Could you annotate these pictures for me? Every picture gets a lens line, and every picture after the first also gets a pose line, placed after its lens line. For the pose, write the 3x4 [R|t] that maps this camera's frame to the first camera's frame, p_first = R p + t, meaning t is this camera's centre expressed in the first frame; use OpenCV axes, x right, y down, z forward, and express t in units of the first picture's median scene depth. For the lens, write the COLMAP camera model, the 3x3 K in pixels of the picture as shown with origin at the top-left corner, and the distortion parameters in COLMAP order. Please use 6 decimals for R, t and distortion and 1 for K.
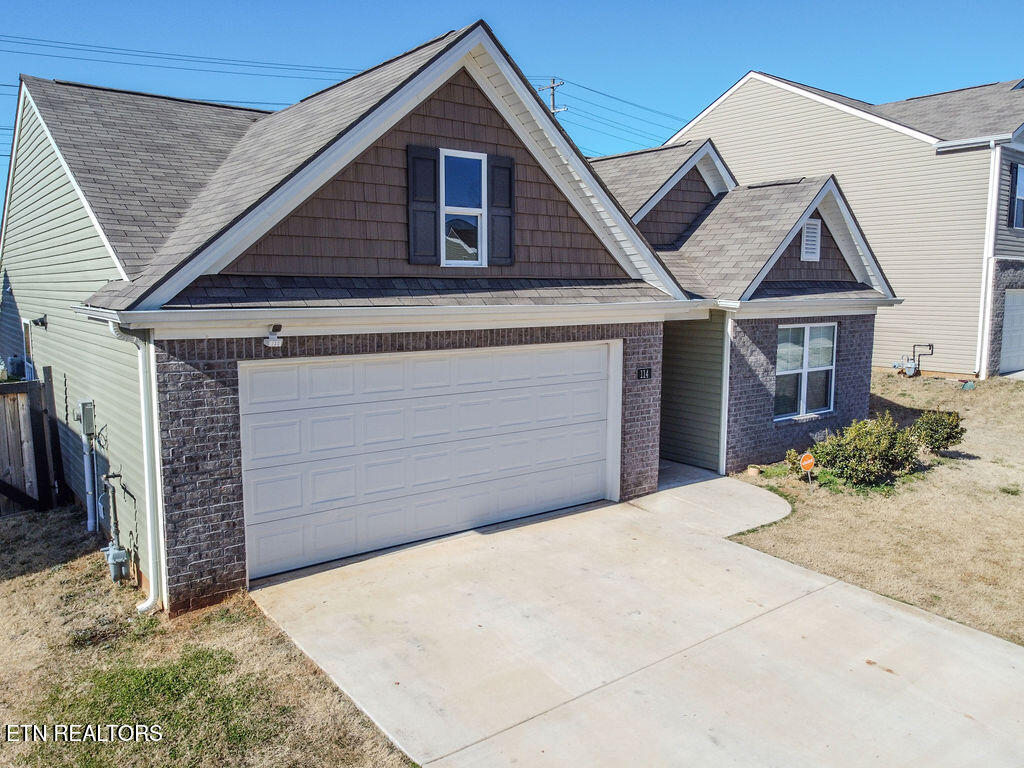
lens RADIAL K [[778.7, 0, 511.4], [0, 778.7, 383.9], [0, 0, 1]] dist [-0.012203, -0.006029]
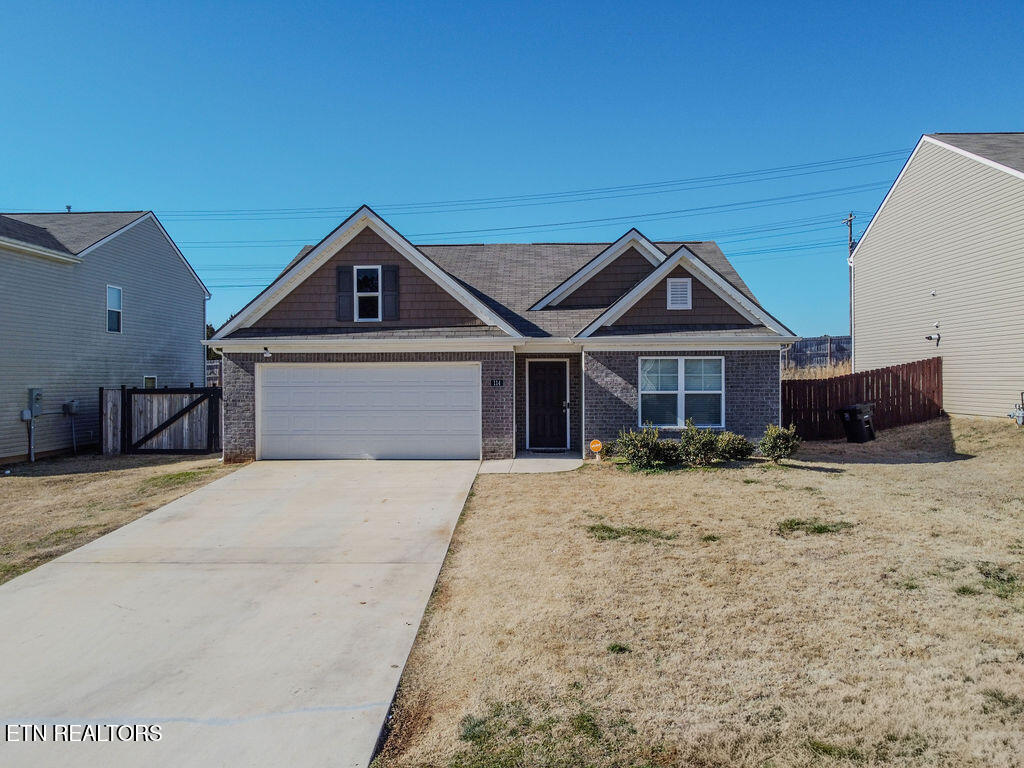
lens RADIAL K [[778.7, 0, 513.8], [0, 778.7, 385.0], [0, 0, 1]] dist [-0.012203, -0.006029]
pose [[0.763515, 0.000604, -0.645790, 1.521901], [-0.073637, 0.993559, -0.086131, 0.157312], [0.641578, 0.113316, 0.758642, -0.263676]]
